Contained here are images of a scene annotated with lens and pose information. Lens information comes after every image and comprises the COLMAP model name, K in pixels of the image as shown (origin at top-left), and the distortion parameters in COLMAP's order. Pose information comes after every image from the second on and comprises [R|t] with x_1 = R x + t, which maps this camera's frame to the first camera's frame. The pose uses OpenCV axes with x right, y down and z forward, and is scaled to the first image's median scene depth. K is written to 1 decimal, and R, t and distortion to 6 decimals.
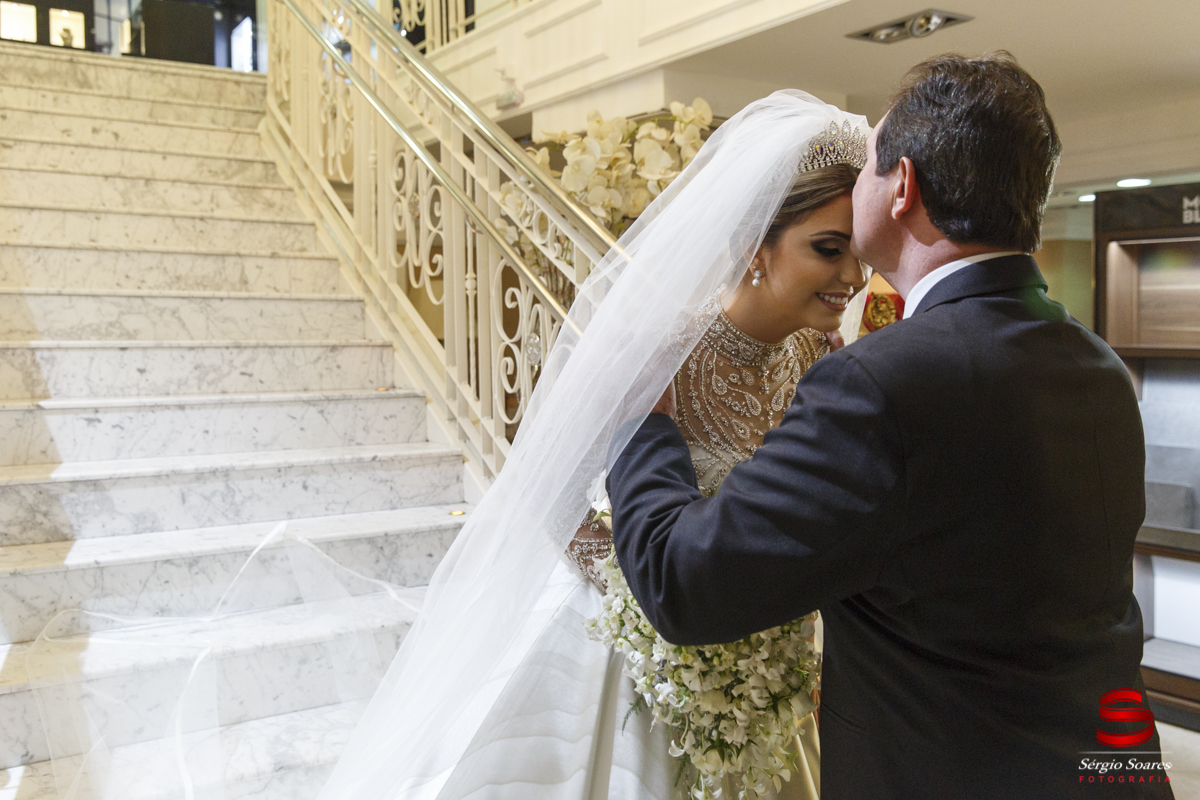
lens RADIAL K [[1076.9, 0, 600.6], [0, 1076.9, 396.3], [0, 0, 1]] dist [0.002870, 0.029902]
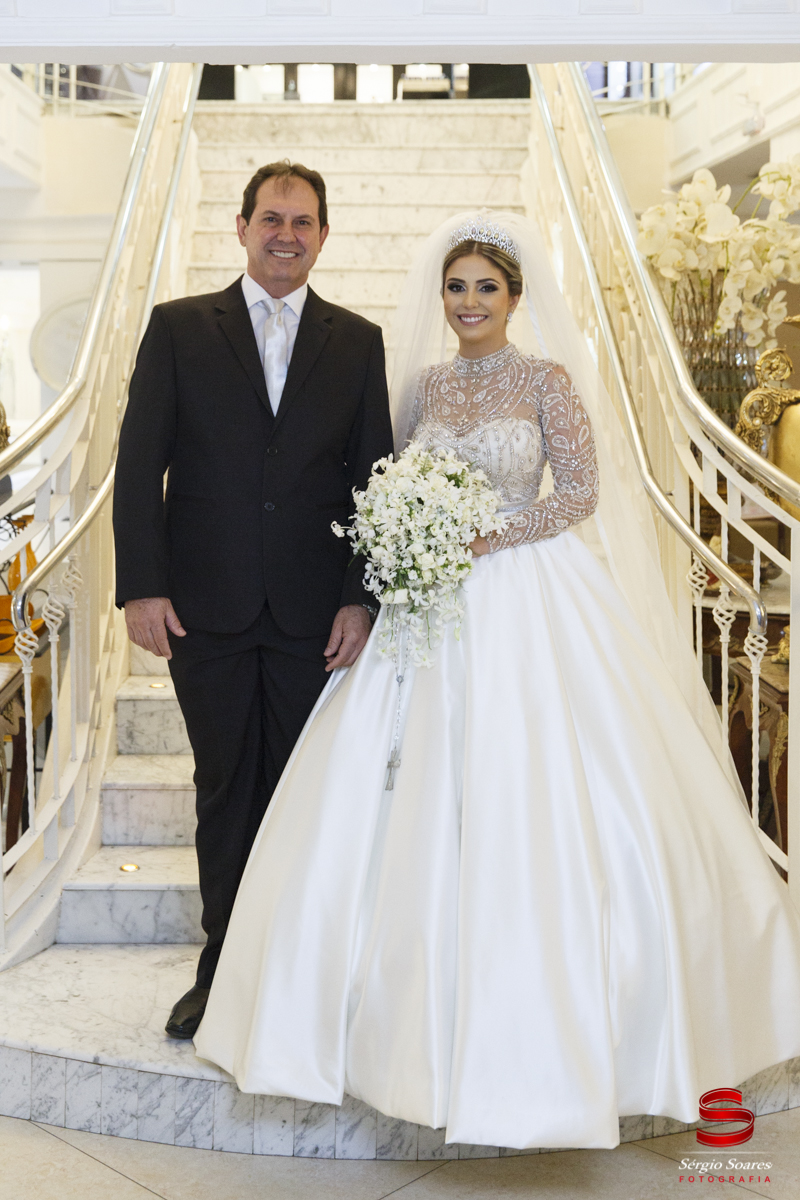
lens RADIAL K [[1618.6, 0, 399.5], [0, 1618.6, 600.8], [0, 0, 1]] dist [0.016312, 0.000000]
pose [[0.865270, 0.073007, -0.495961, 0.357498], [-0.036318, 0.995868, 0.083234, 0.020911], [0.499989, -0.054007, 0.864346, -0.347773]]
